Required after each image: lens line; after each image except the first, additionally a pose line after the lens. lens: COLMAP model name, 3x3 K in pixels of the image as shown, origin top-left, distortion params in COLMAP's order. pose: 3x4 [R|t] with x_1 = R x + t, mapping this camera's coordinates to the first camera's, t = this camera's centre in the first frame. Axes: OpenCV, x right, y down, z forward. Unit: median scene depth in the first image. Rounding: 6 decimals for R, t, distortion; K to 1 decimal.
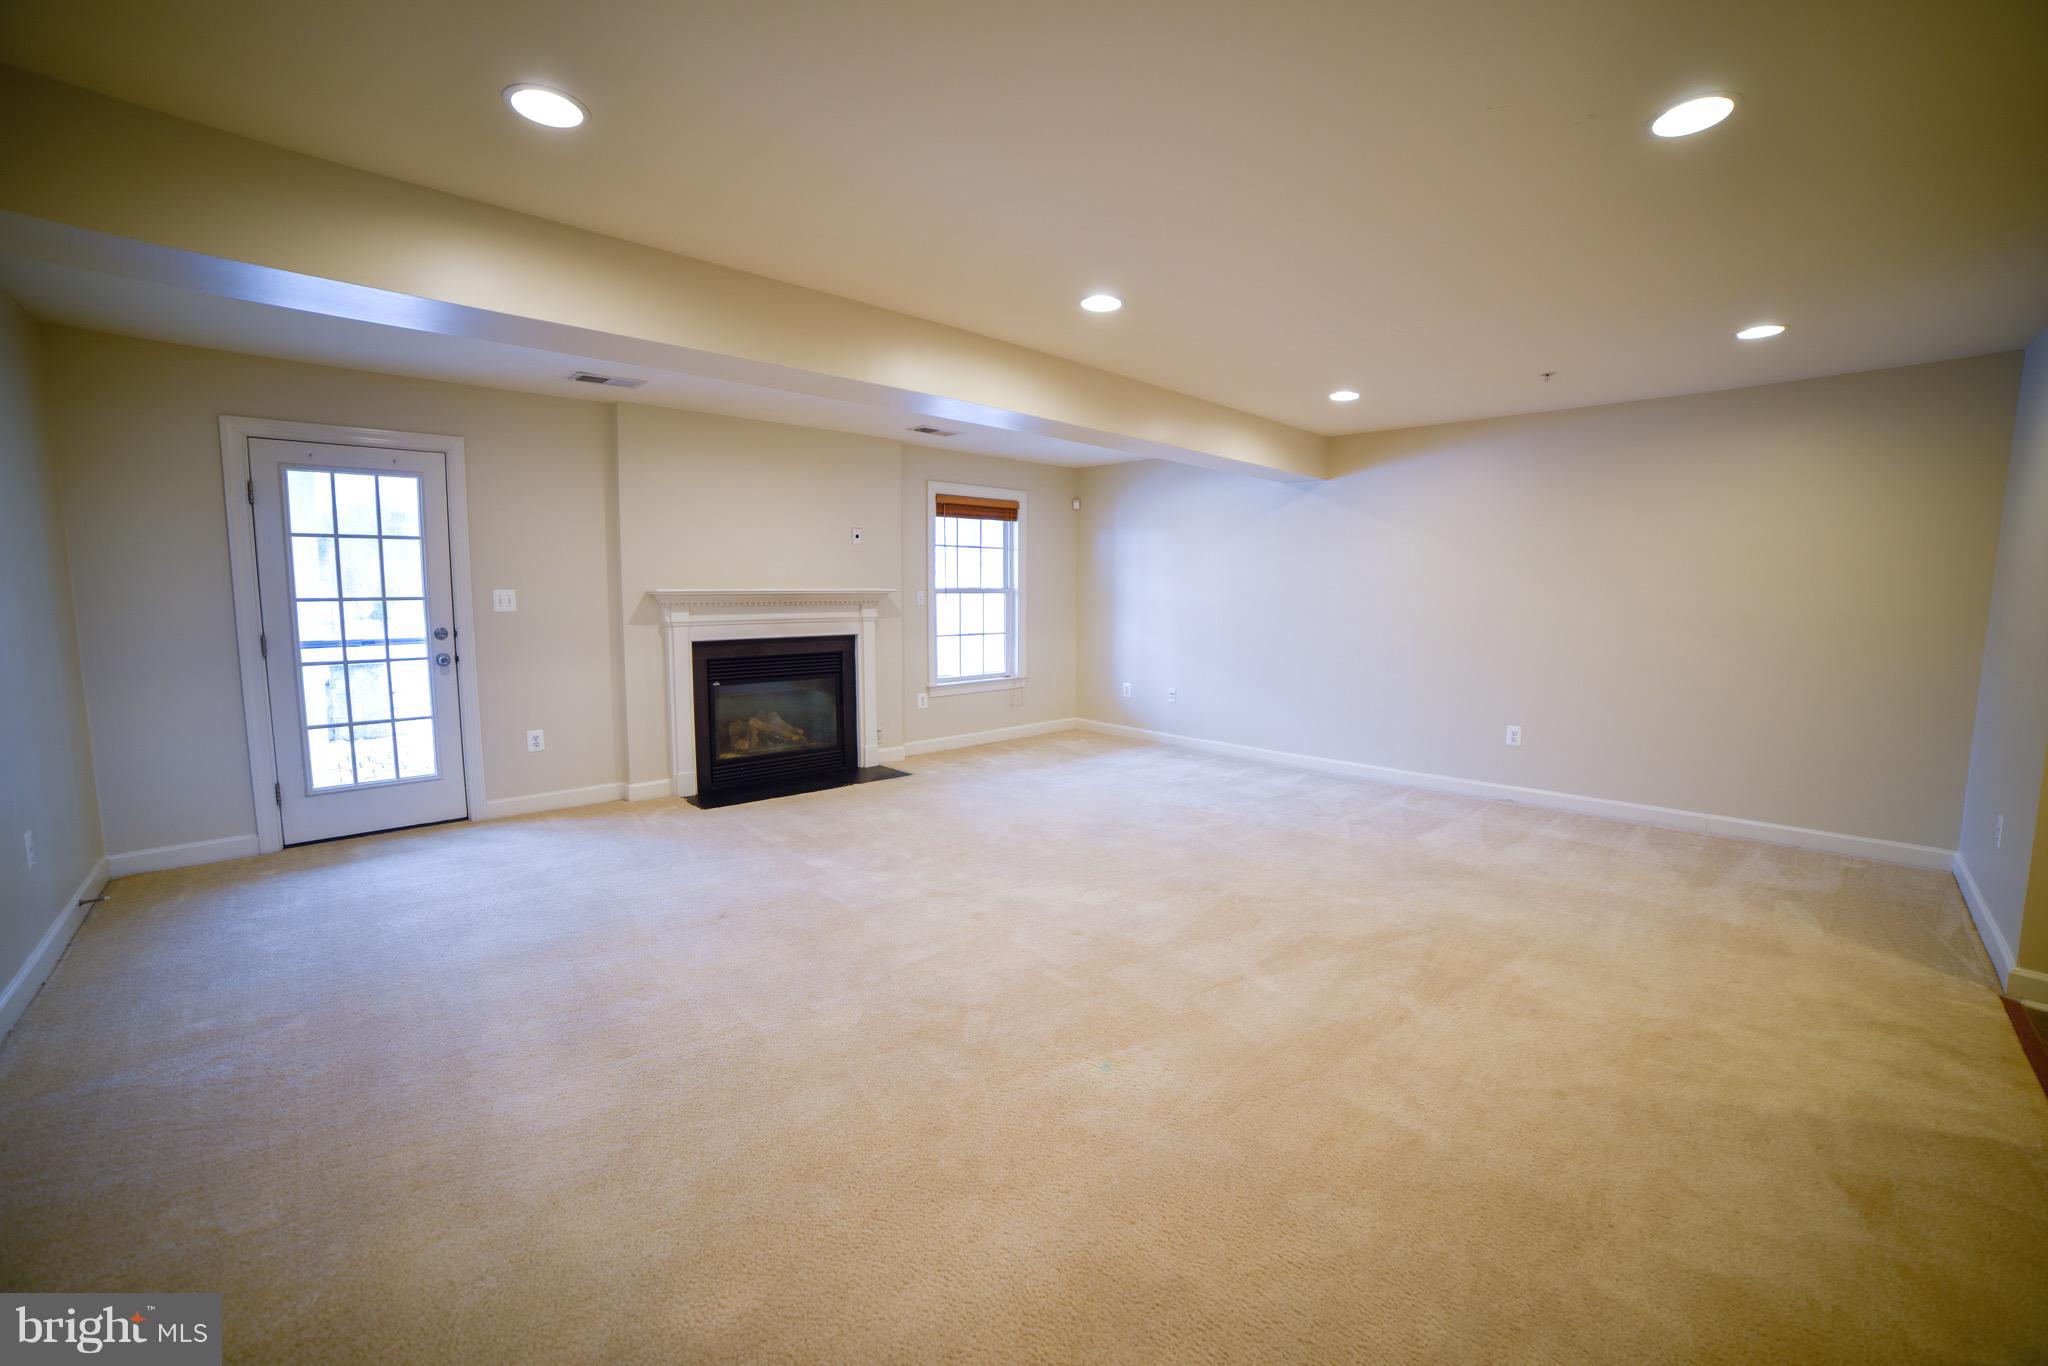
lens RADIAL K [[835.5, 0, 1029.8], [0, 835.5, 669.1], [0, 0, 1]] dist [-0.108083, 0.035489]
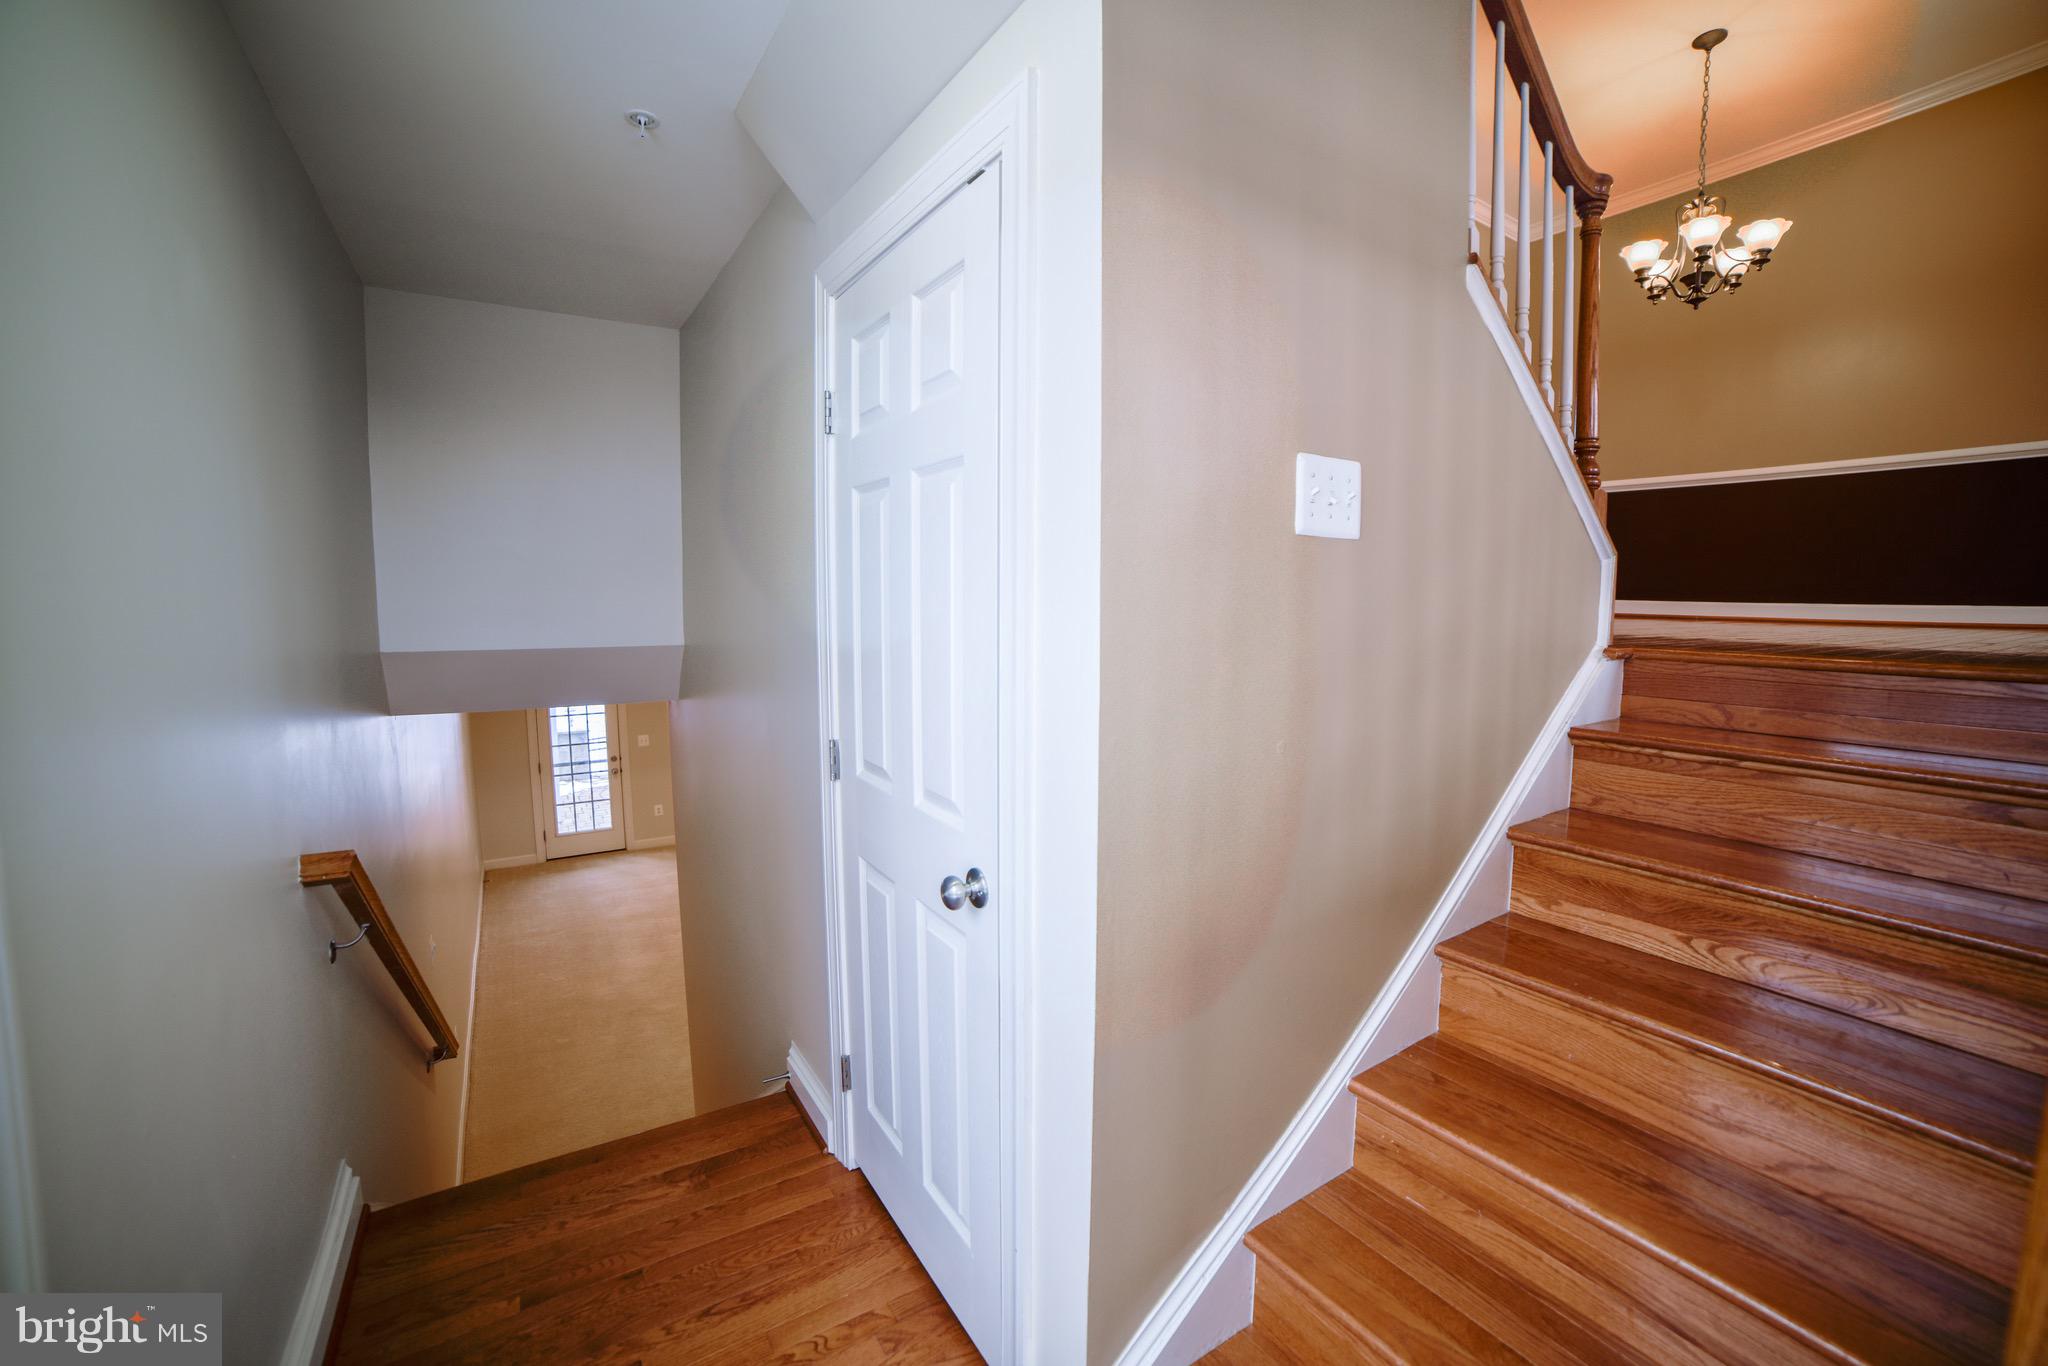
lens RADIAL K [[835.5, 0, 1029.8], [0, 835.5, 669.1], [0, 0, 1]] dist [-0.108083, 0.035489]
pose [[0.982813, 0.018336, -0.183692, 0.740217], [-0.017781, 0.999831, 0.004668, -0.326441], [0.183747, -0.001322, 0.982973, -0.922124]]
